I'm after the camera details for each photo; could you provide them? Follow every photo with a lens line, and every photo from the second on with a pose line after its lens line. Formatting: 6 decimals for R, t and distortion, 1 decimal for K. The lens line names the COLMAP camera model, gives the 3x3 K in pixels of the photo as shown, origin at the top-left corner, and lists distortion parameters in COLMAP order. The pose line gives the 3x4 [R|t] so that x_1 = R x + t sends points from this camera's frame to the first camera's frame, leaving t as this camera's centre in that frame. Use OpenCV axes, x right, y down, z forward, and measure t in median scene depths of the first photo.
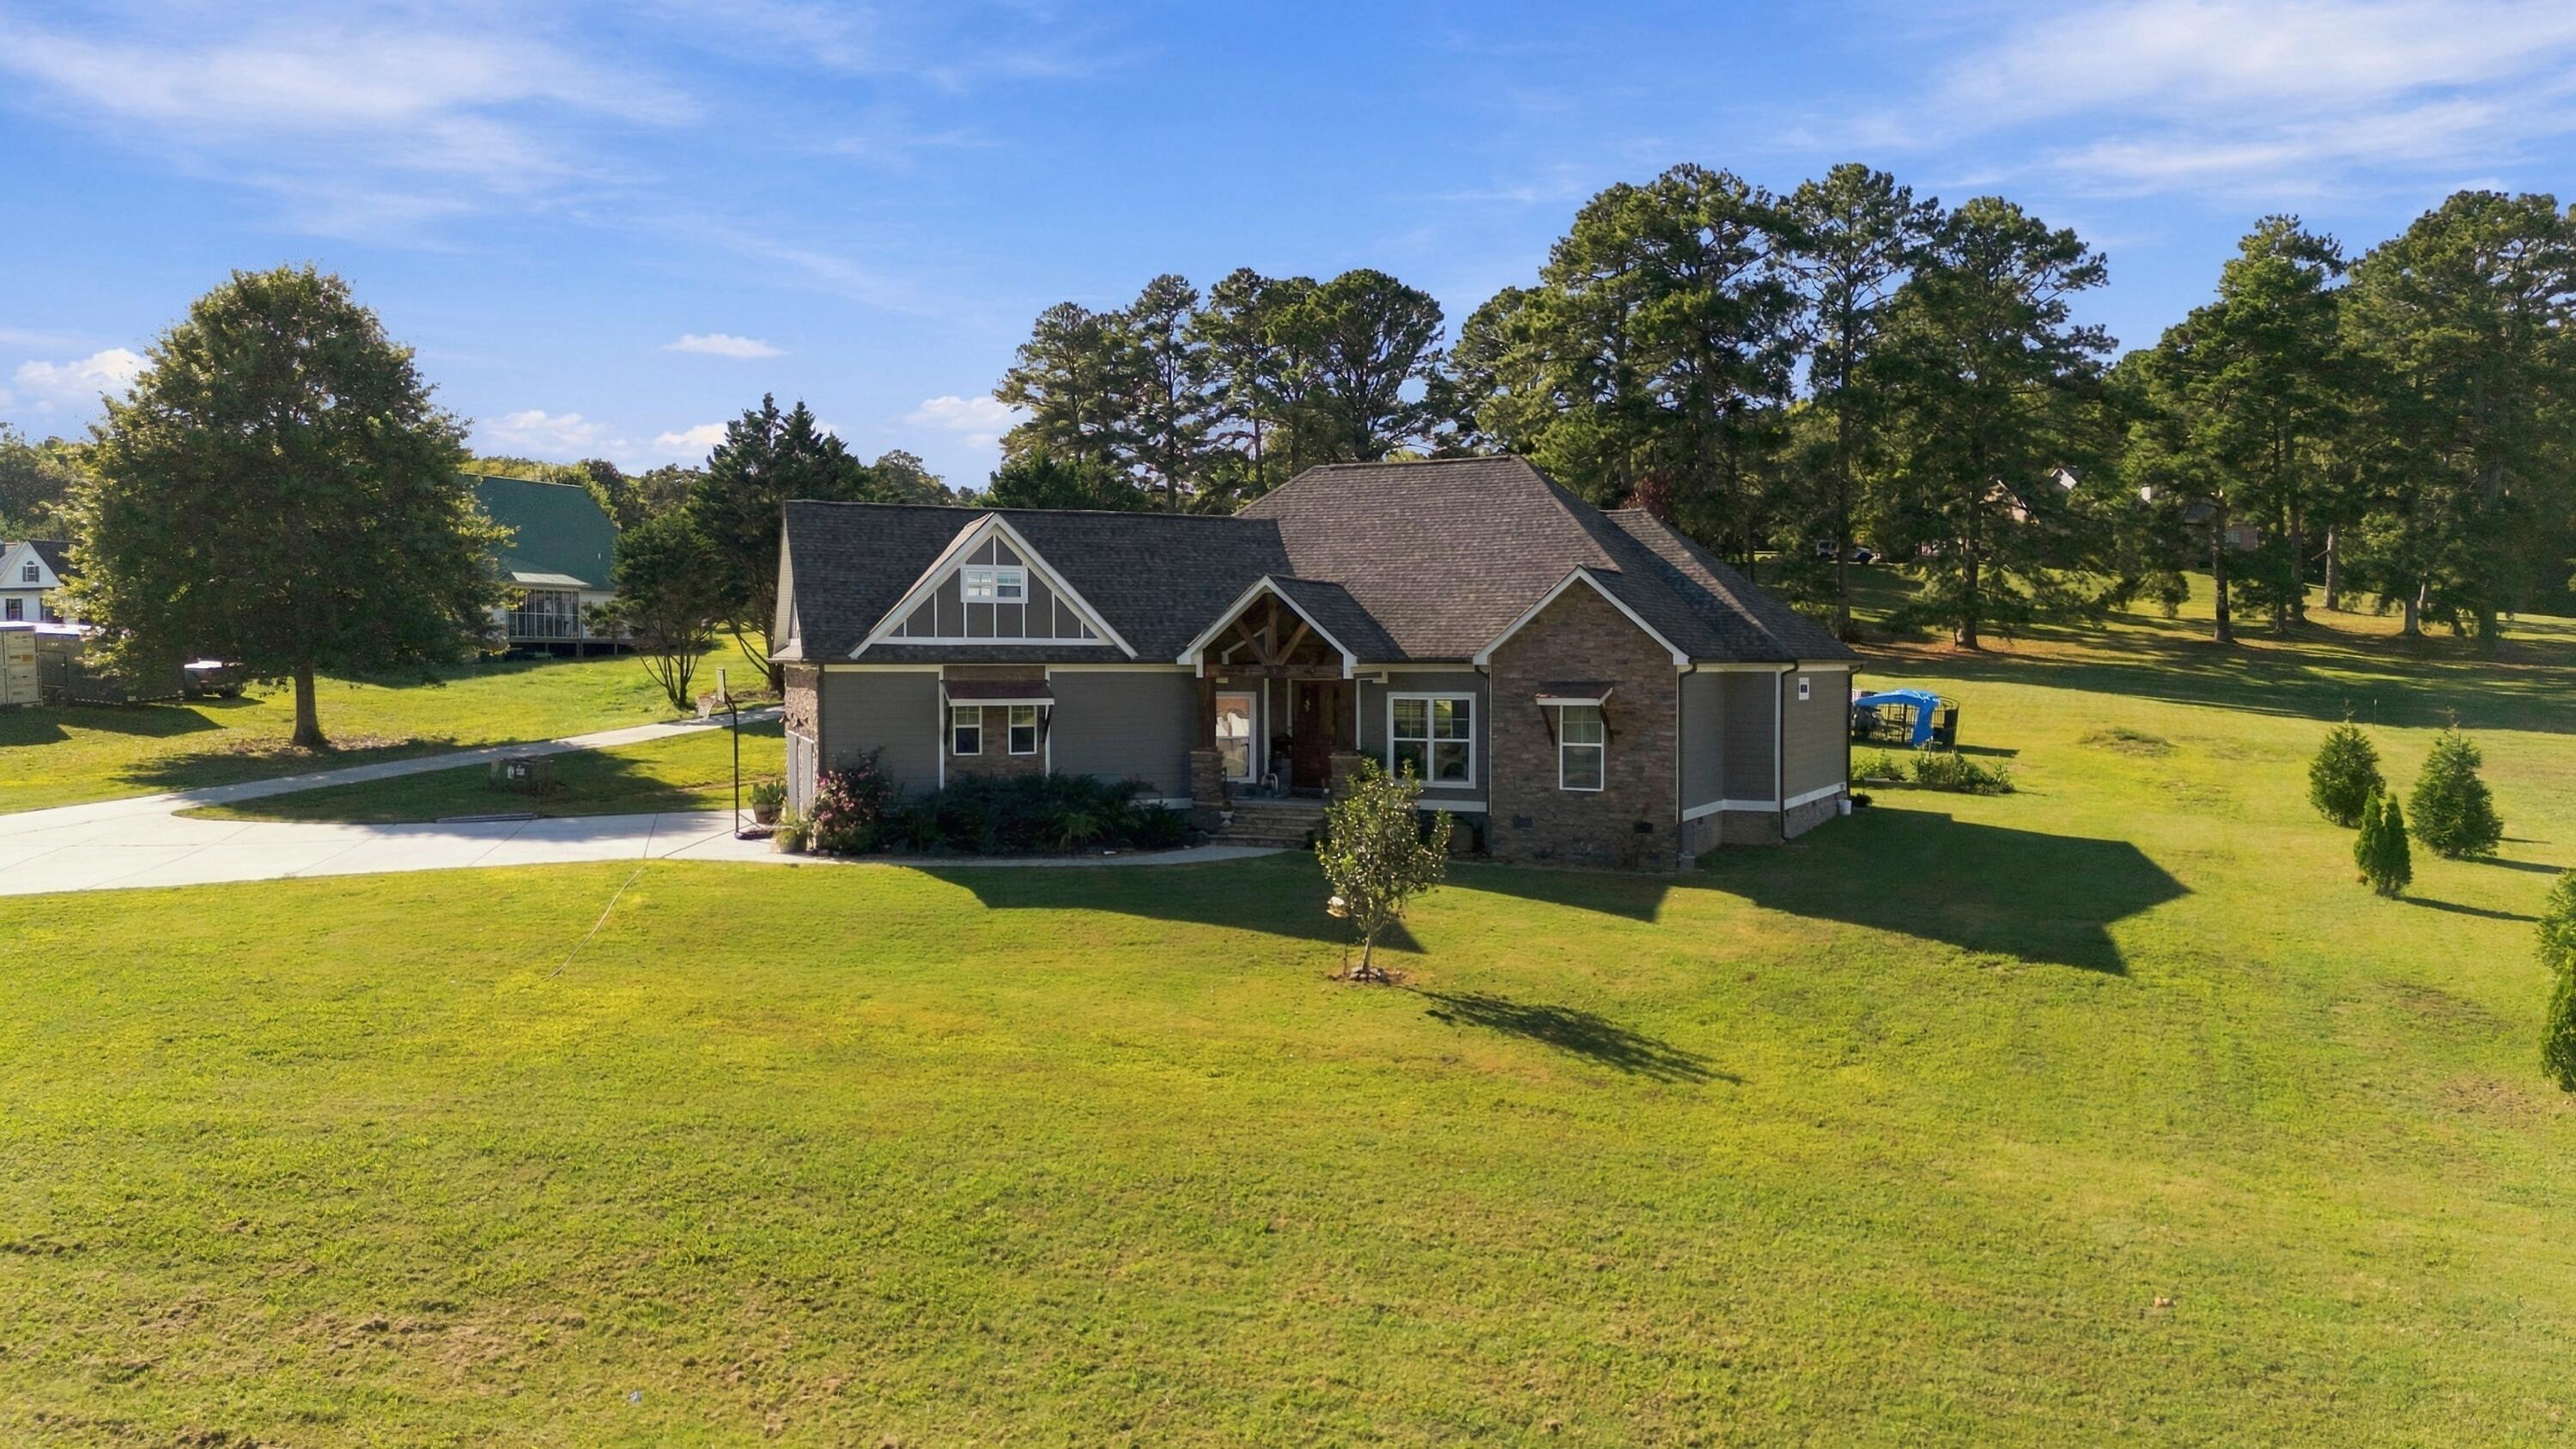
lens RADIAL K [[1898.4, 0, 1288.0], [0, 1898.4, 724.5], [0, 0, 1]] dist [0.086038, -0.076331]
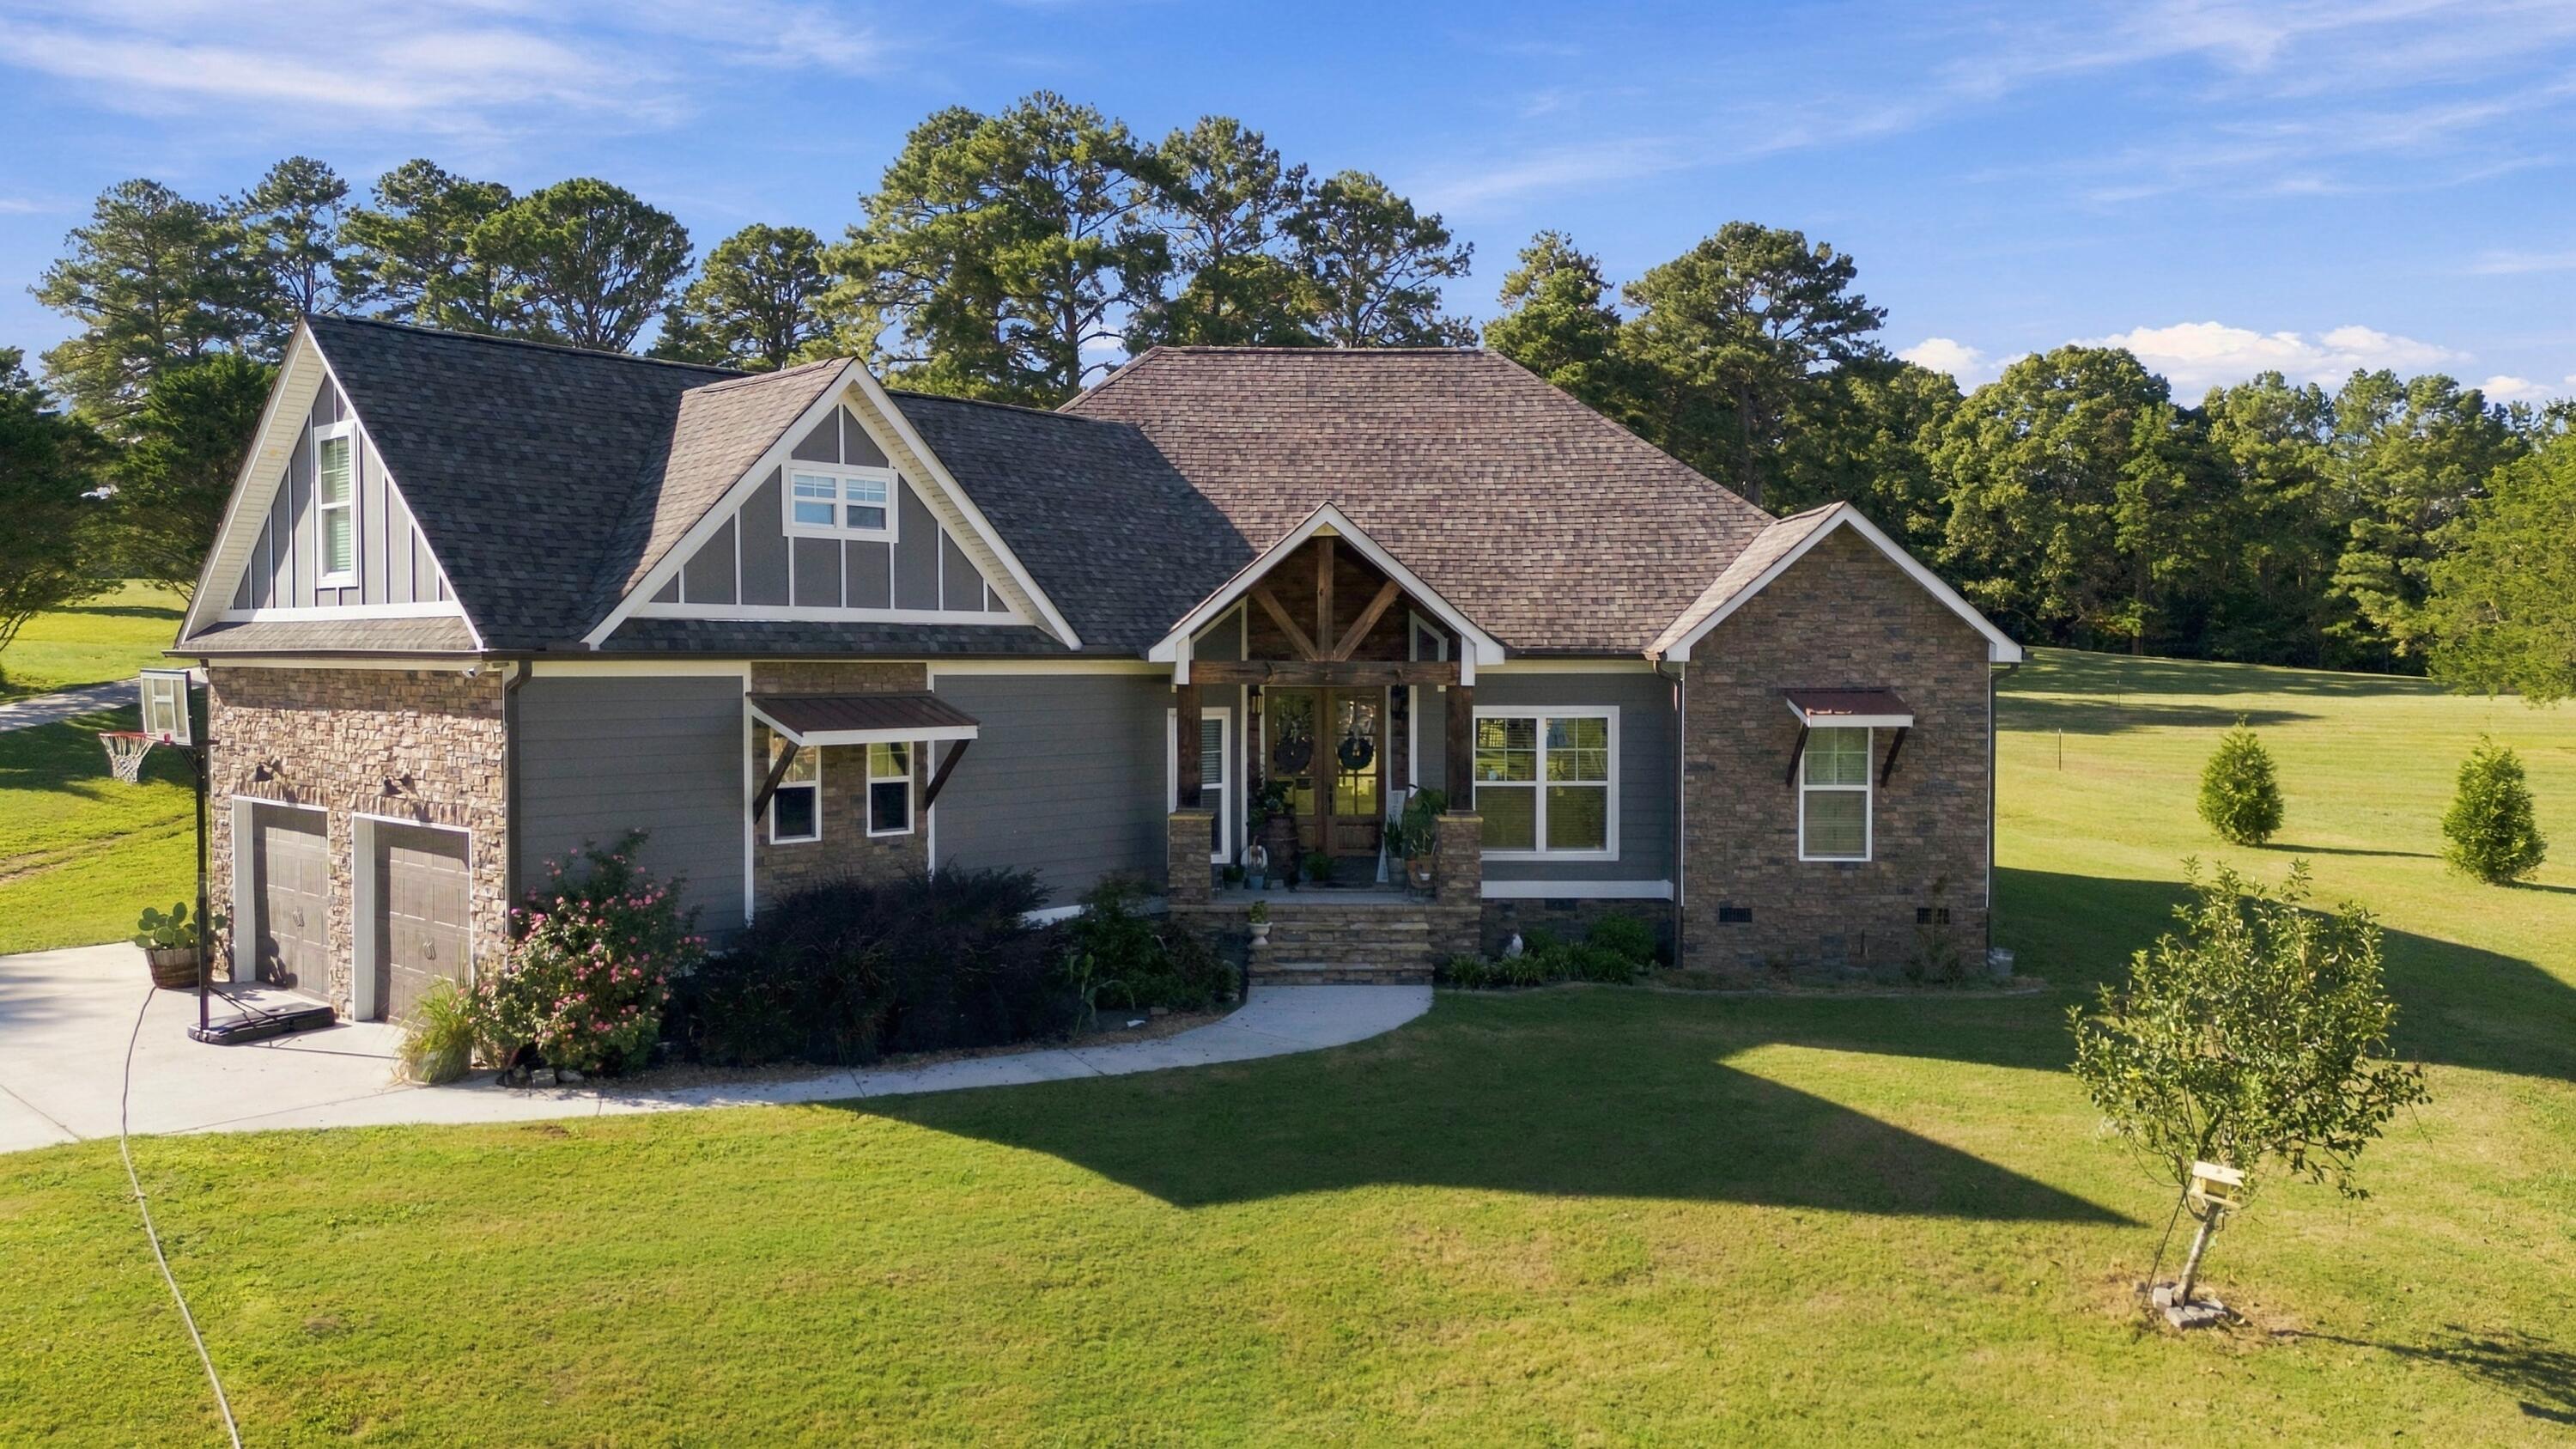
lens RADIAL K [[1898.4, 0, 1288.0], [0, 1898.4, 724.5], [0, 0, 1]] dist [0.086038, -0.076331]
pose [[0.890287, -0.015015, 0.455152, -0.275987], [0.014714, 0.999883, 0.004205, -0.014811], [-0.455162, 0.002954, 0.890404, 0.487053]]
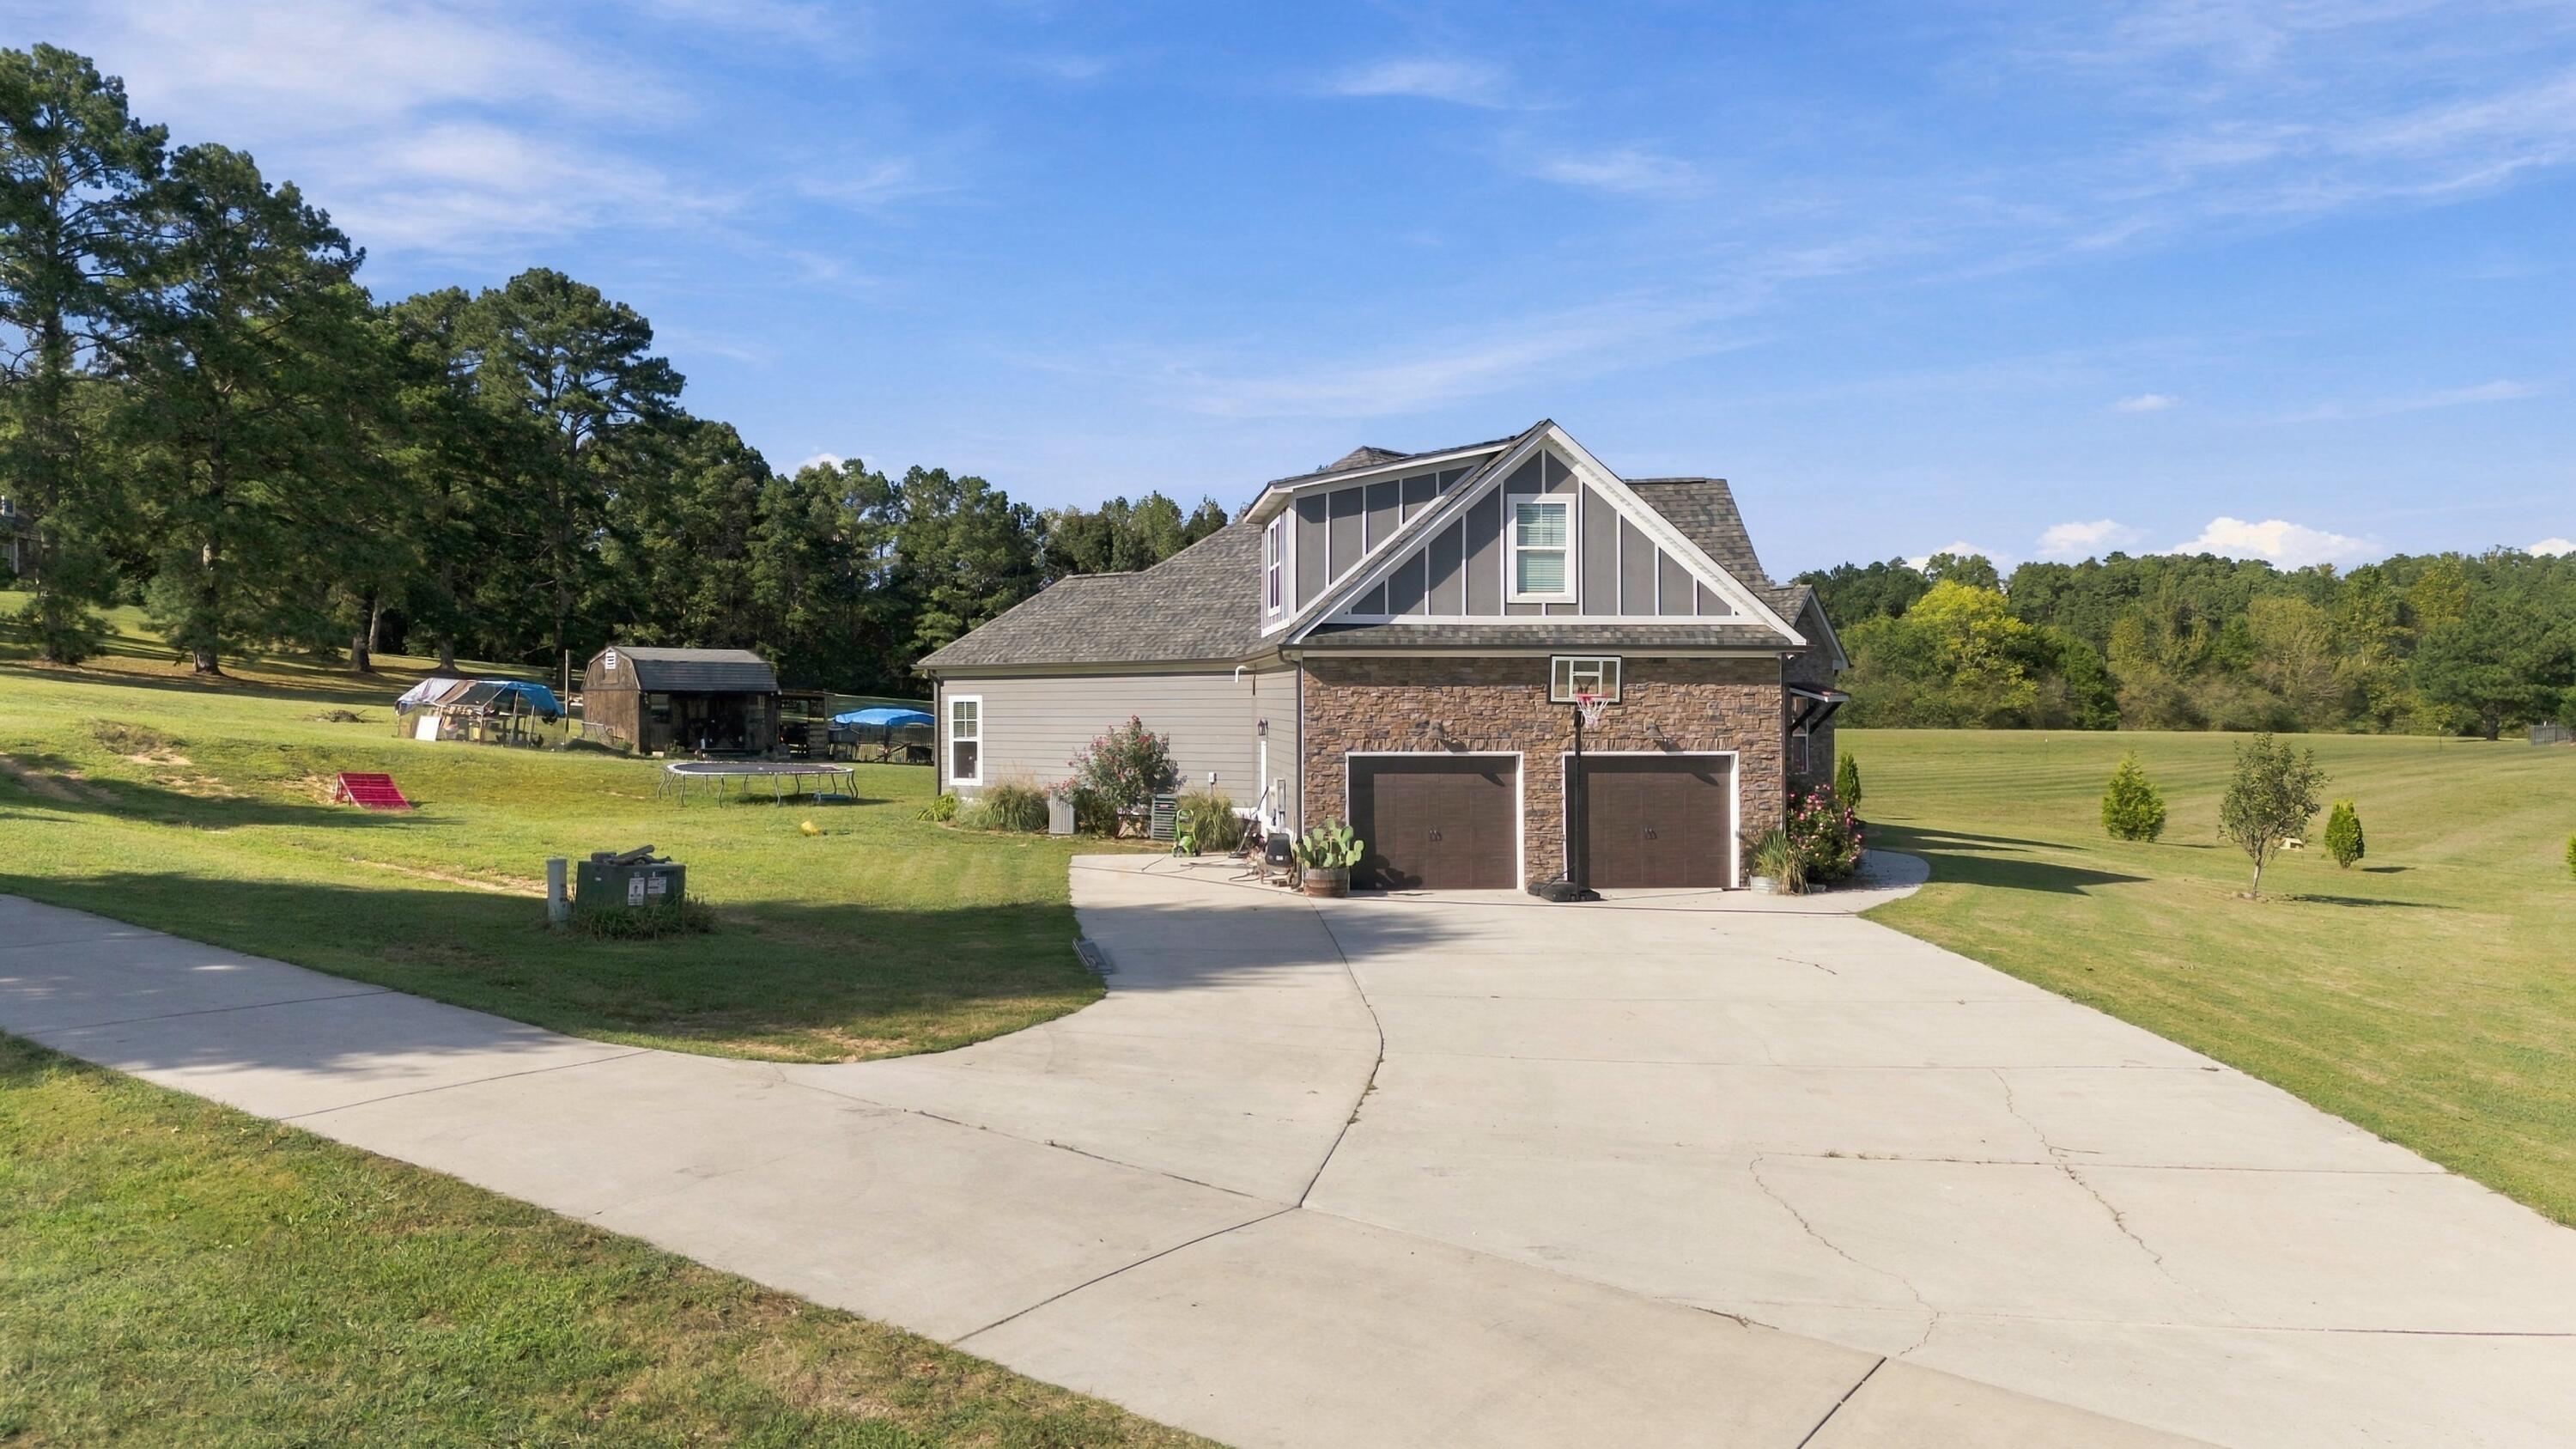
lens RADIAL K [[1898.4, 0, 1288.0], [0, 1898.4, 724.5], [0, 0, 1]] dist [0.086038, -0.076331]
pose [[0.230418, -0.010527, 0.973035, -1.018321], [0.035181, 0.999378, 0.002481, -0.009684], [-0.972456, 0.033661, 0.230645, 0.972966]]
